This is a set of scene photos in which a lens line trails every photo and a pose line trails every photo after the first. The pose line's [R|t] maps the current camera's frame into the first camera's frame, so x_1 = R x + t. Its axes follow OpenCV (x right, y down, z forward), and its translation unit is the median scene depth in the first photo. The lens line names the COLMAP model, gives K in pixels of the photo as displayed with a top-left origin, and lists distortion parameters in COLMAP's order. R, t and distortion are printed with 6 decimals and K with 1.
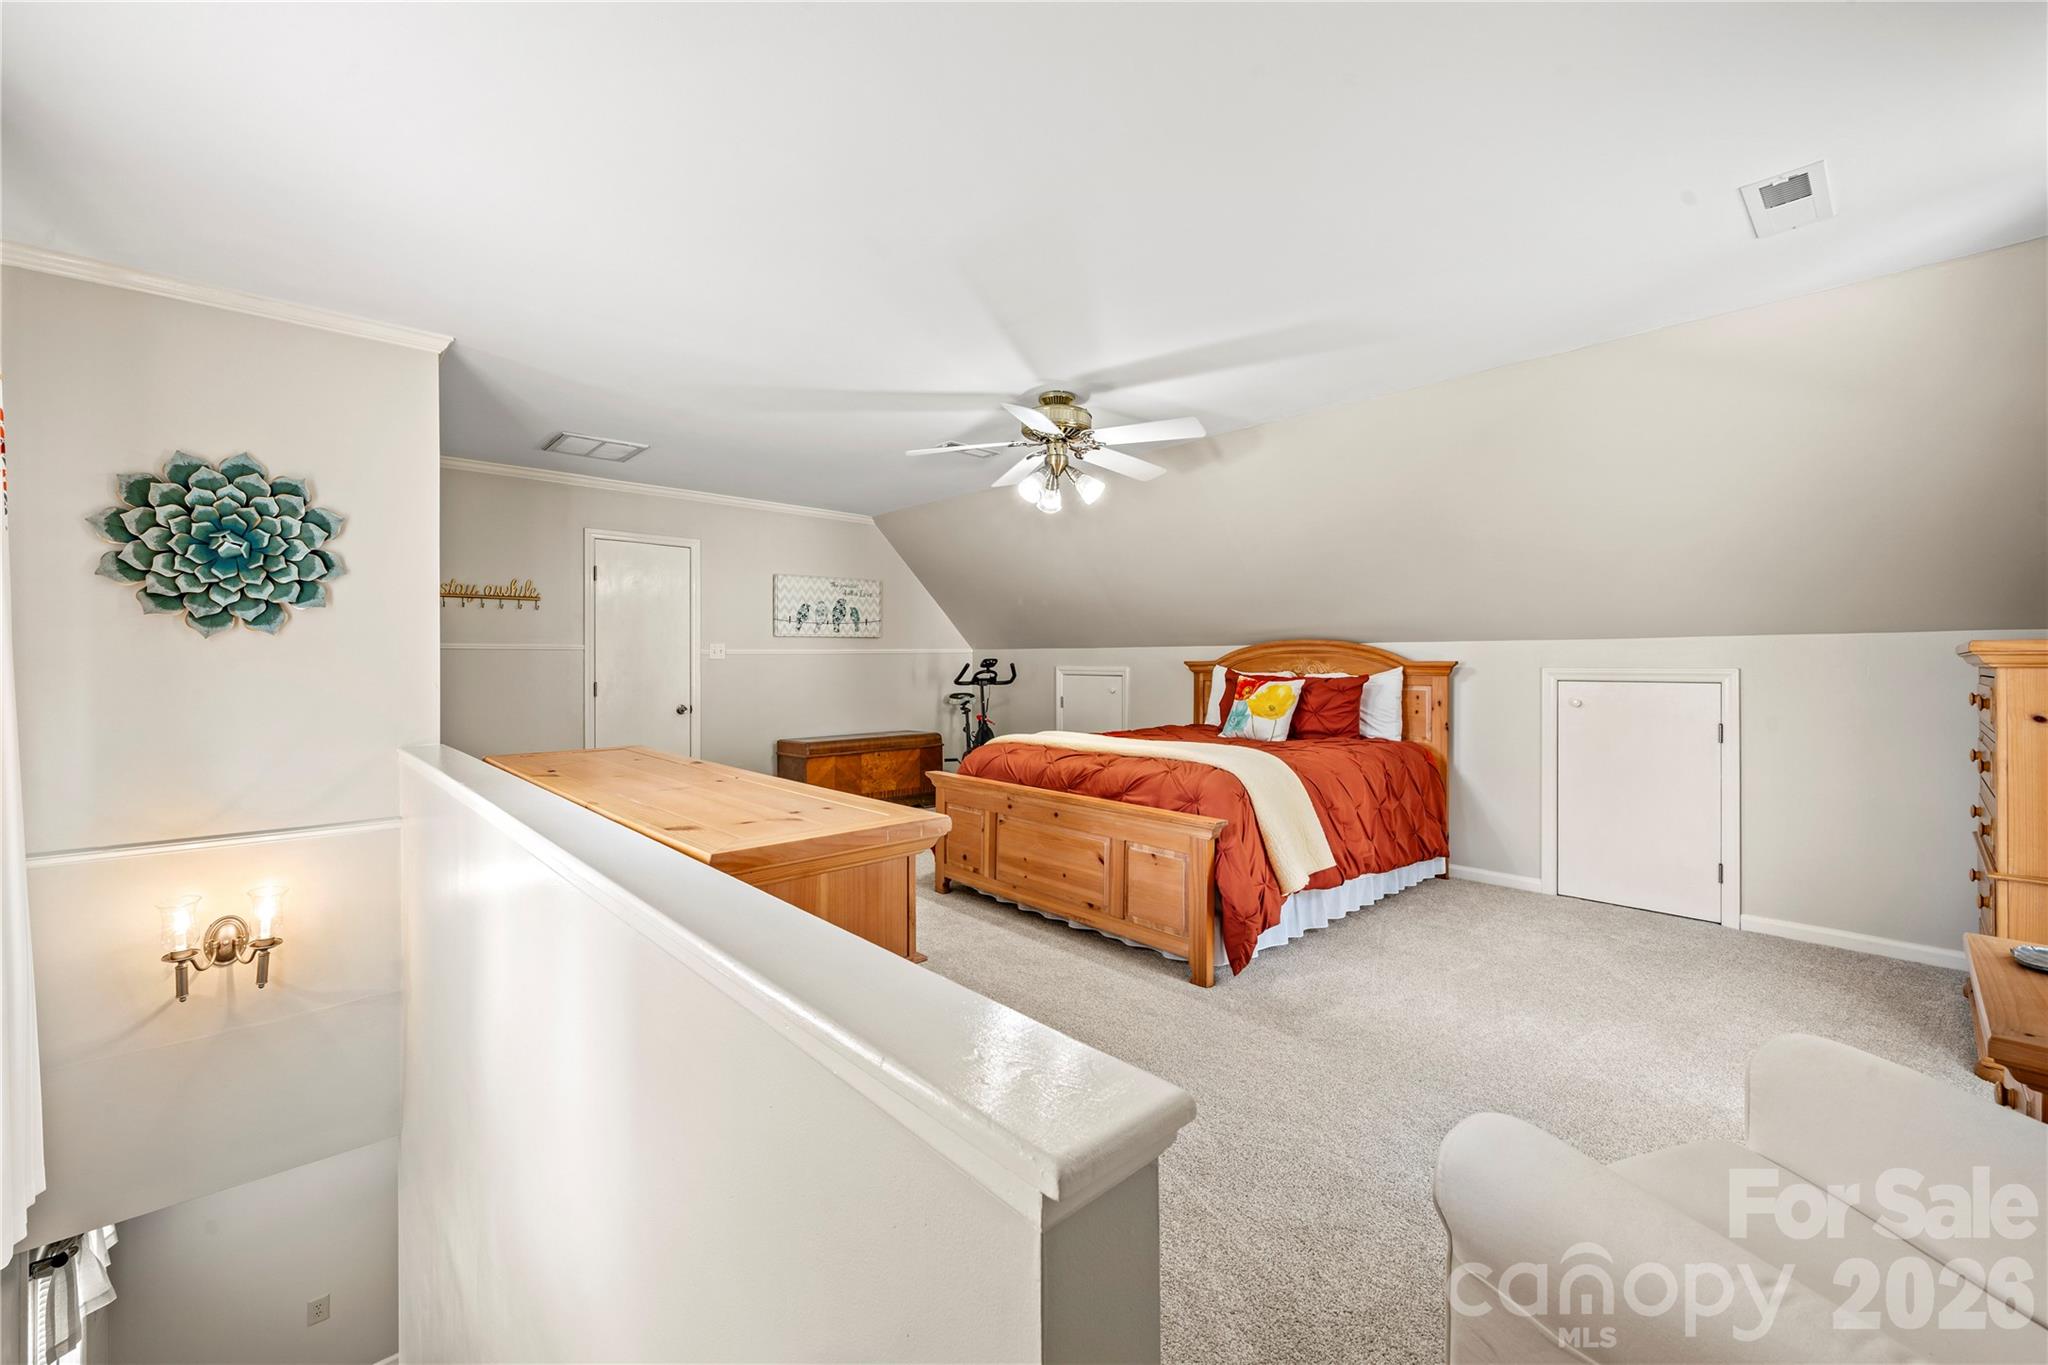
lens RADIAL K [[810.3, 0, 990.9], [0, 810.3, 667.3], [0, 0, 1]] dist [0.006314, -0.002529]
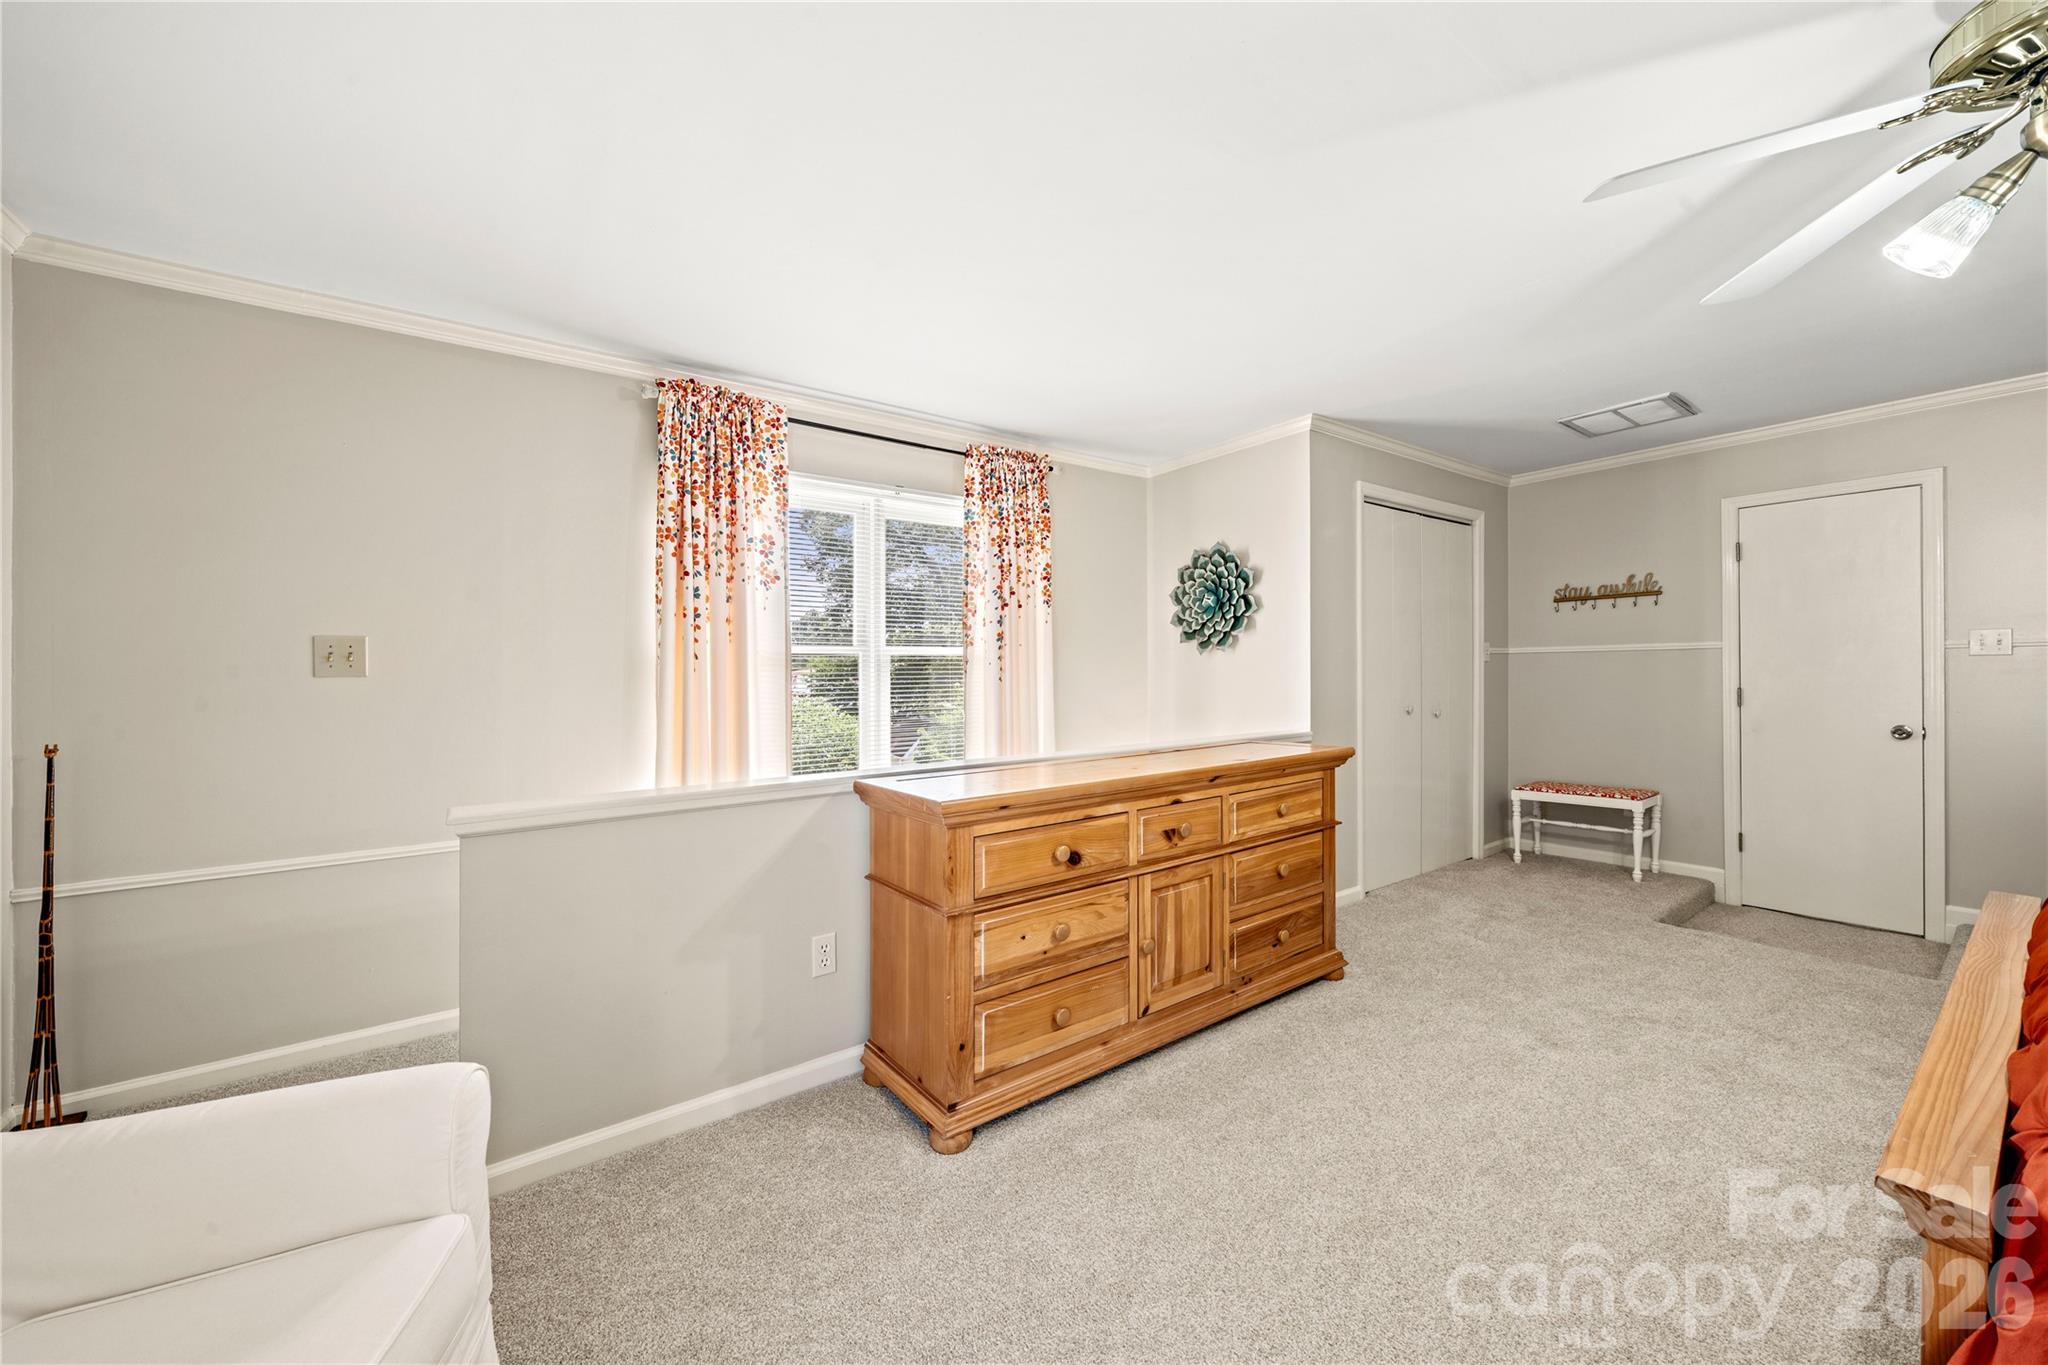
lens RADIAL K [[757.5, 0, 1024.2], [0, 757.5, 672.7], [0, 0, 1]] dist [-0.003776, 0.000277]
pose [[-0.096929, 0.004097, -0.995283, 0.438504], [0.005041, 0.999981, 0.003625, -0.004392], [0.995278, -0.004666, -0.096948, 0.509869]]
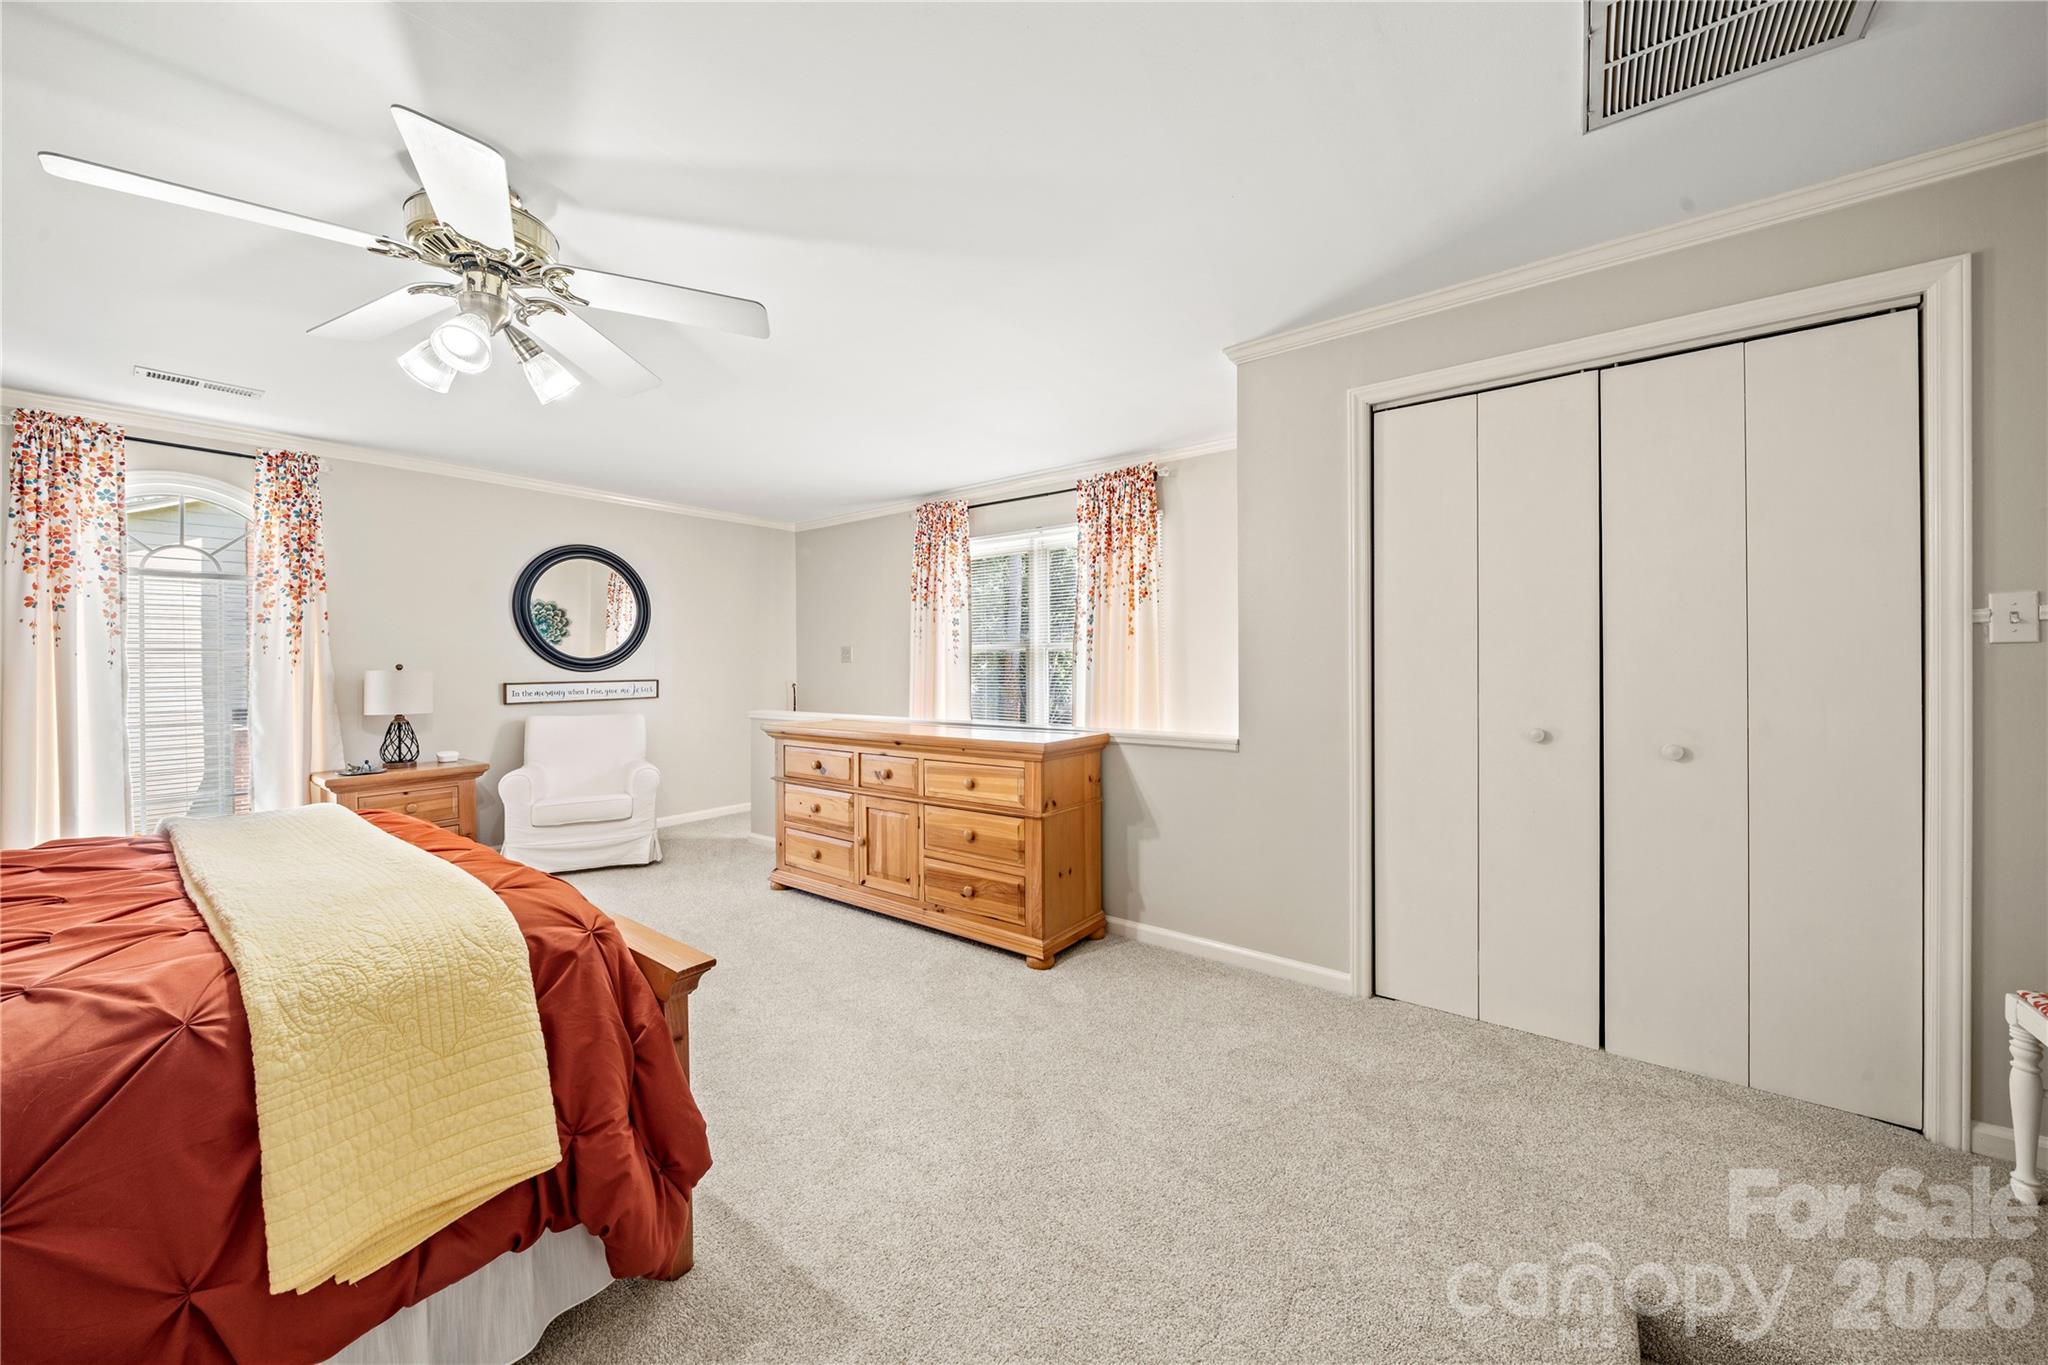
lens RADIAL K [[757.5, 0, 1020.6], [0, 757.5, 662.9], [0, 0, 1]] dist [-0.003776, 0.000277]
pose [[-0.984572, 0.007043, -0.174836, -0.188926], [0.005943, 0.999959, 0.006810, -0.009276], [0.174876, 0.005666, -0.984574, 1.486282]]
